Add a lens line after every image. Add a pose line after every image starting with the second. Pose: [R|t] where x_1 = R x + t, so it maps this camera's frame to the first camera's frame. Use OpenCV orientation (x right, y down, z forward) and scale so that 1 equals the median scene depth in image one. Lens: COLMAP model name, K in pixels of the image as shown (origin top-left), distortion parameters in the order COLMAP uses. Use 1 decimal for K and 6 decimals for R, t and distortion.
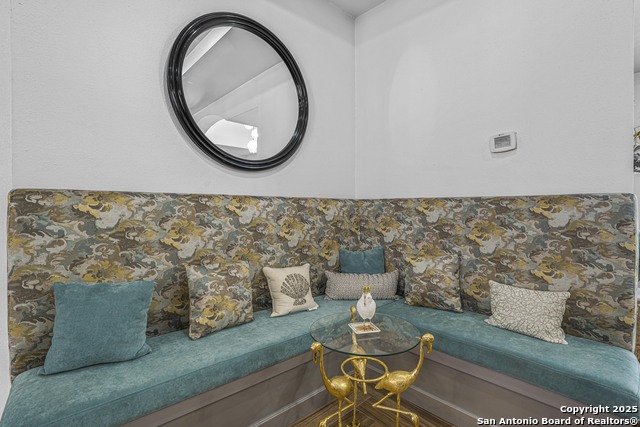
lens RADIAL K [[302.1, 0, 322.5], [0, 302.1, 211.4], [0, 0, 1]] dist [-0.008485, 0.008258]
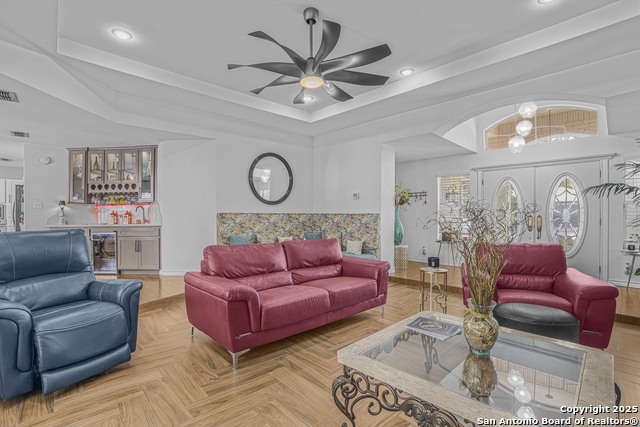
lens RADIAL K [[302.1, 0, 320.5], [0, 302.1, 213.1], [0, 0, 1]] dist [-0.008485, 0.008258]
pose [[1.000000, 0.000568, 0.000817, 0.237328], [-0.000552, 0.999820, -0.018957, 0.003904], [-0.000827, 0.018957, 0.999820, -2.034620]]
